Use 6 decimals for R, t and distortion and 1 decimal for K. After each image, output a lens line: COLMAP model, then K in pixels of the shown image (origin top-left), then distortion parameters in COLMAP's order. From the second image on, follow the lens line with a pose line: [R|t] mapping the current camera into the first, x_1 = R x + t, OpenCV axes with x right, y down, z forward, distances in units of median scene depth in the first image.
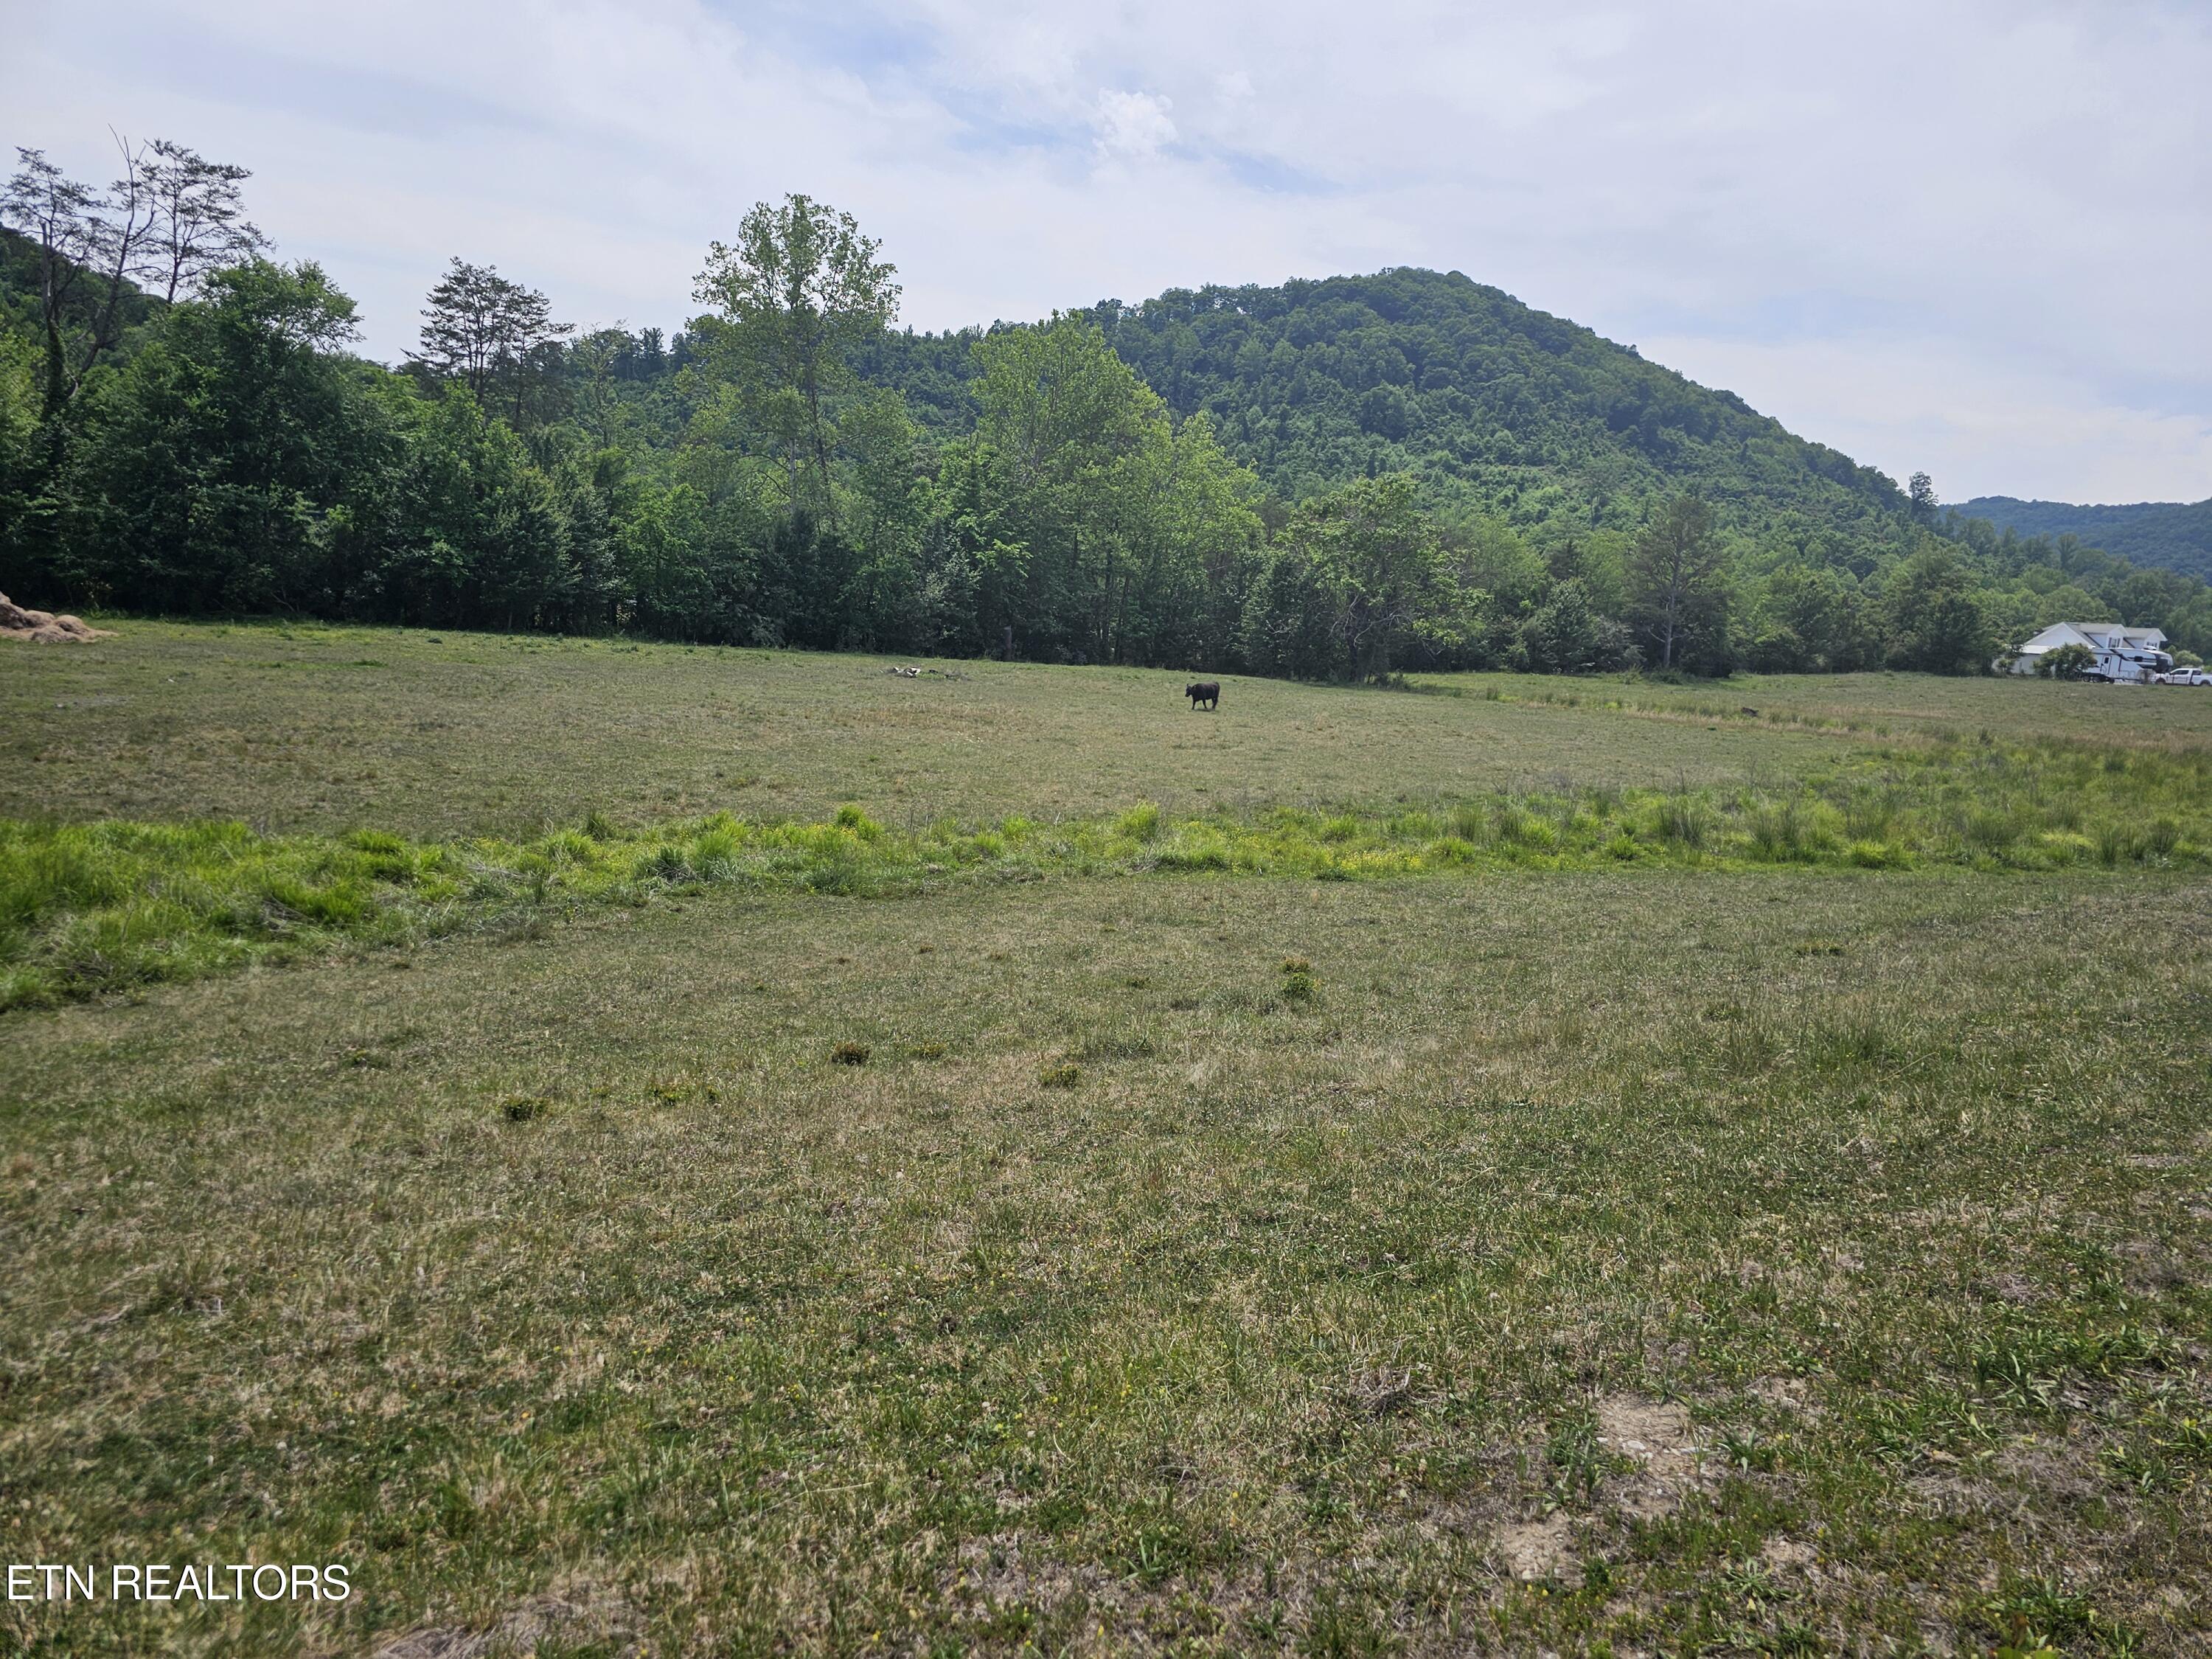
lens RADIAL K [[1464.2, 0, 1118.7], [0, 1464.2, 804.2], [0, 0, 1]] dist [0.057786, -0.056391]
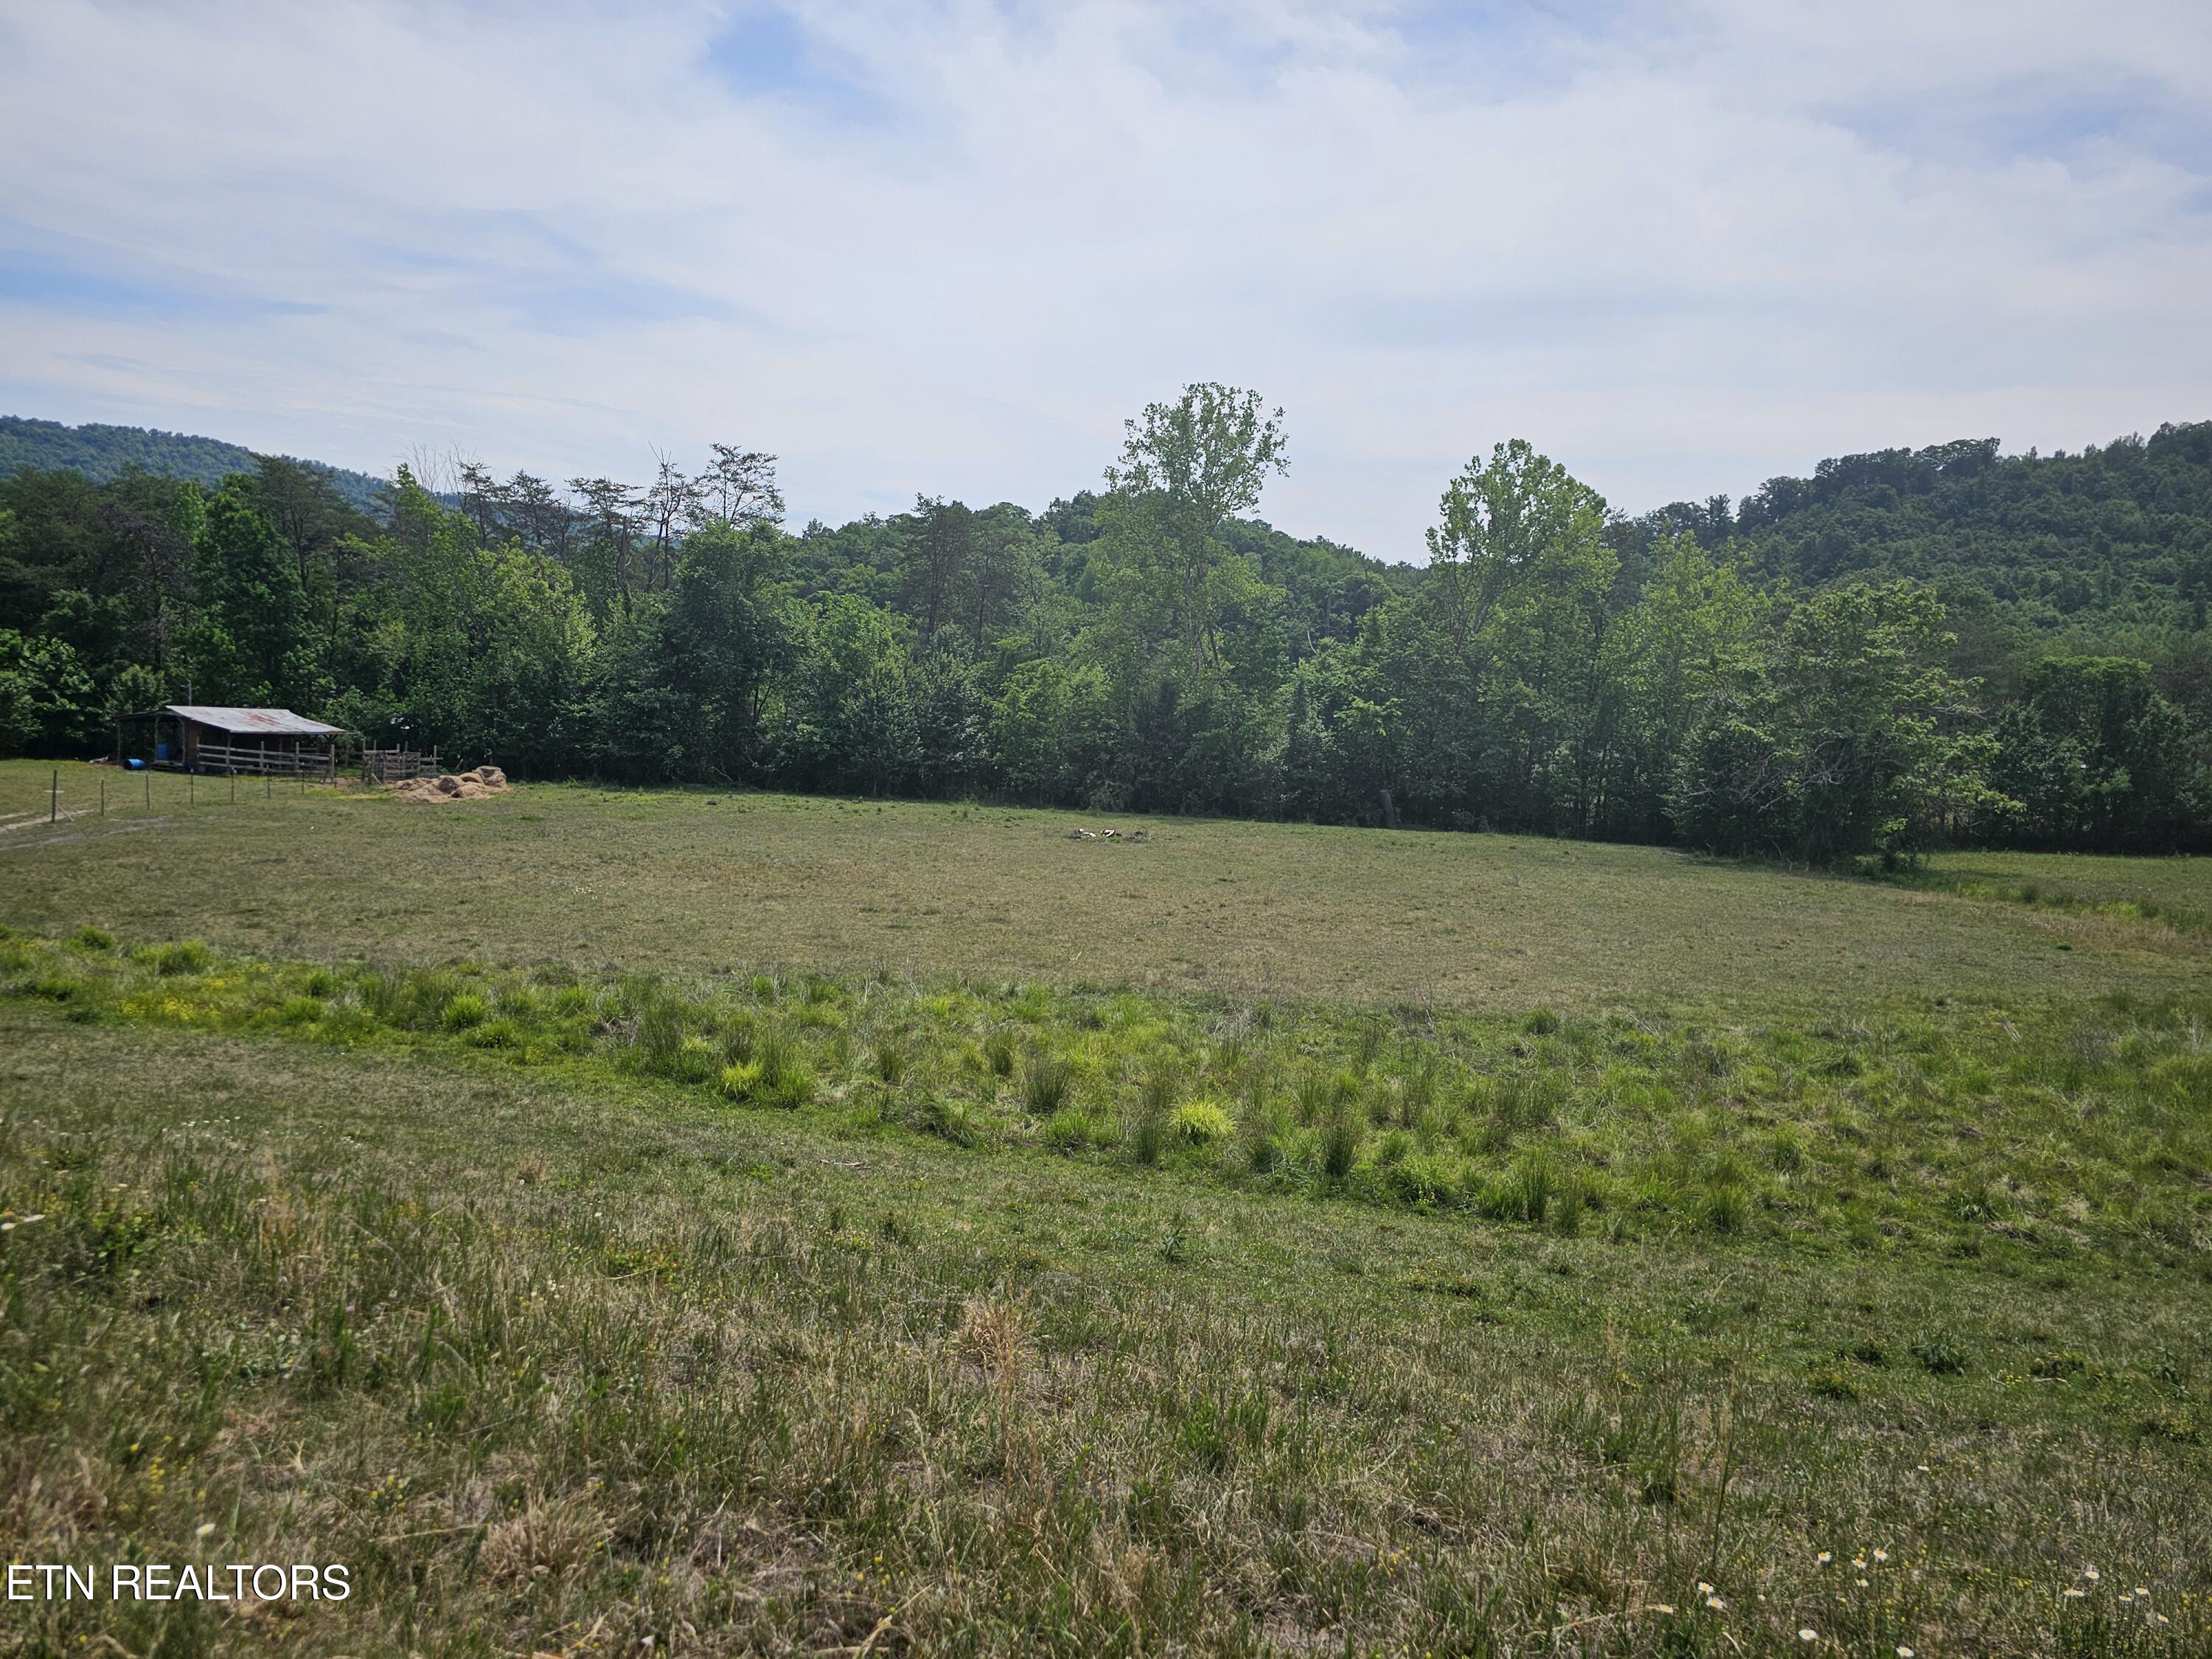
lens RADIAL K [[1464.2, 0, 1095.5], [0, 1464.2, 872.6], [0, 0, 1]] dist [0.057786, -0.056391]
pose [[0.741435, 0.034401, -0.670143, 0.470829], [-0.079890, 0.996107, -0.037255, -0.023055], [0.666252, 0.081160, 0.741297, 0.216632]]
